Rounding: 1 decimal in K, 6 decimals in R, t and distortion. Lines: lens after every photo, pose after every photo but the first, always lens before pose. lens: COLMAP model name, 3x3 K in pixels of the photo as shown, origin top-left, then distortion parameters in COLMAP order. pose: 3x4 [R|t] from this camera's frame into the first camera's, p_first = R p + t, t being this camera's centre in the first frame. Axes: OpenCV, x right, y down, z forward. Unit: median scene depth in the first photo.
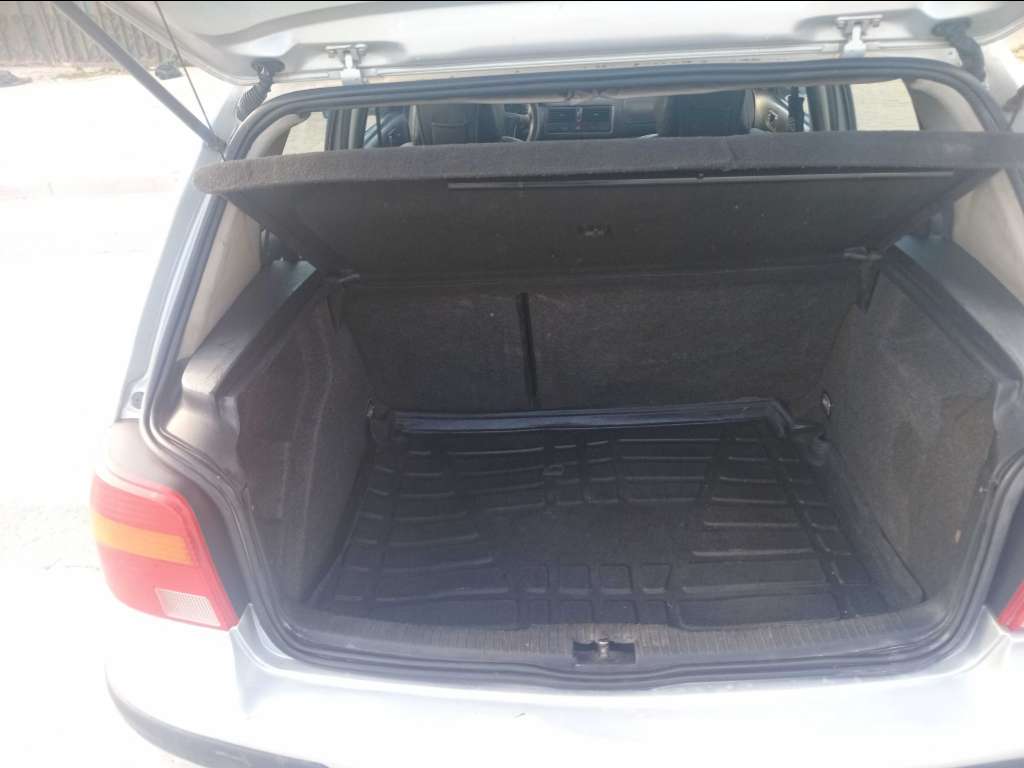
lens RADIAL K [[756.7, 0, 514.4], [0, 756.7, 386.2], [0, 0, 1]] dist [0.072003, -0.148226]
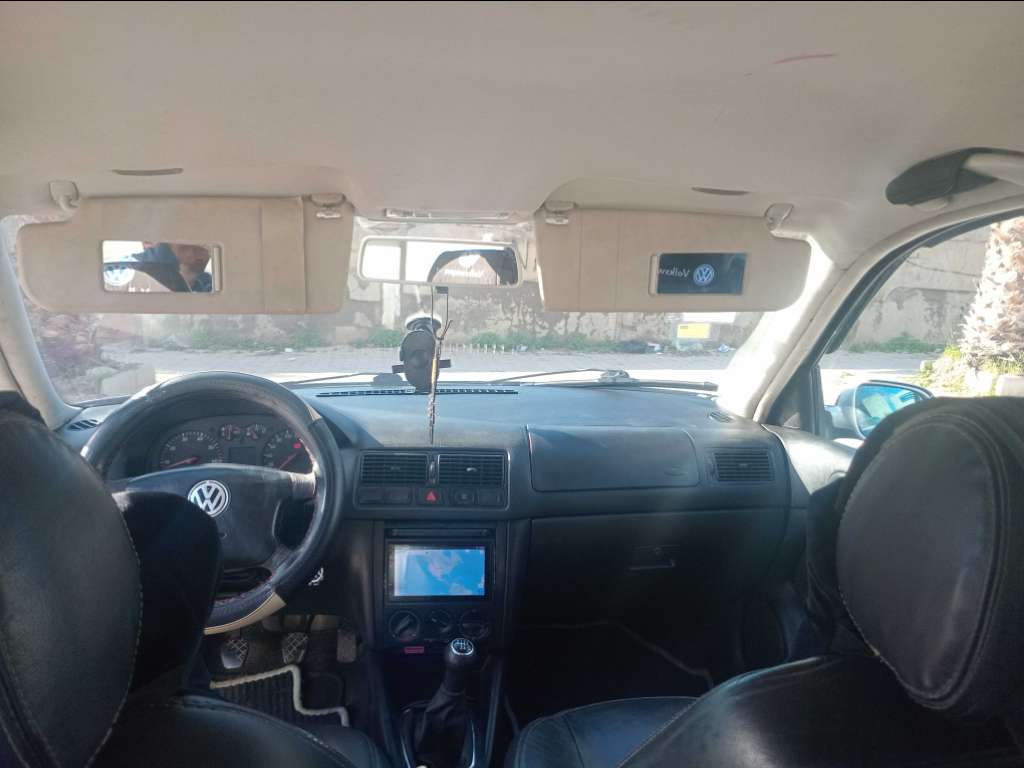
lens RADIAL K [[756.7, 0, 514.4], [0, 756.7, 386.2], [0, 0, 1]] dist [0.072003, -0.148226]
pose [[0.966422, 0.037808, 0.254165, 0.016546], [0.058145, 0.931286, -0.359620, -0.241430], [-0.250296, 0.362323, 0.897816, 0.578749]]
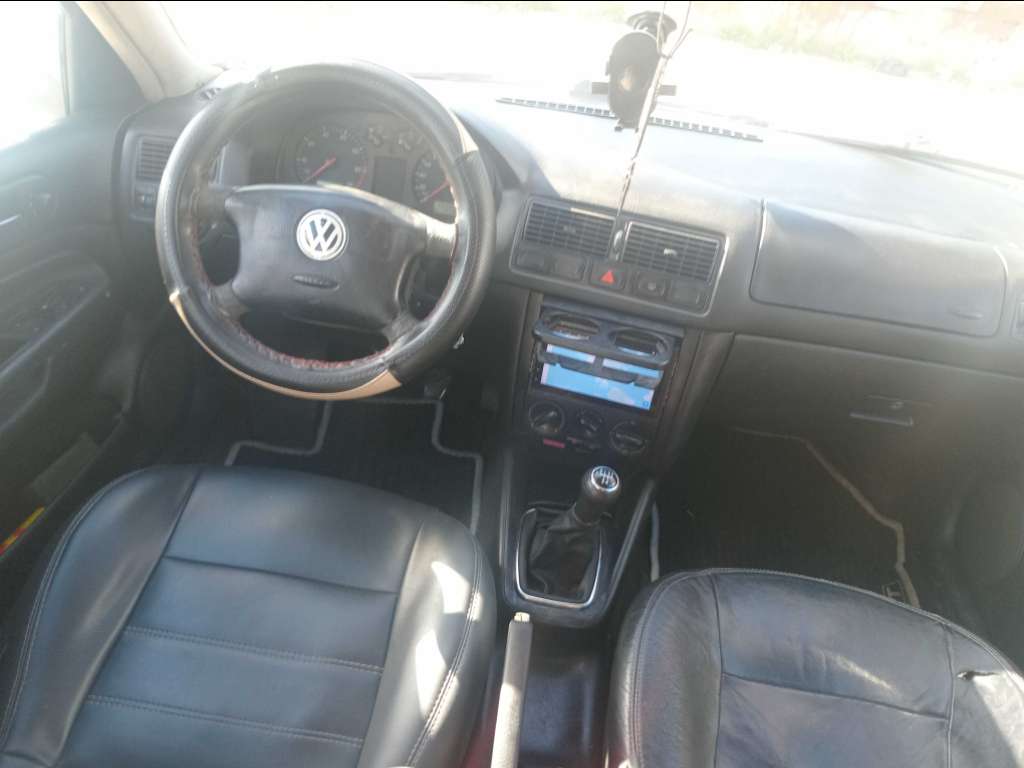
lens RADIAL K [[756.7, 0, 514.4], [0, 756.7, 386.2], [0, 0, 1]] dist [0.072003, -0.148226]
pose [[0.981855, 0.183847, 0.046494, 0.037325], [-0.185657, 0.981874, 0.038146, -0.301254], [-0.038638, -0.046086, 0.998190, 0.678396]]
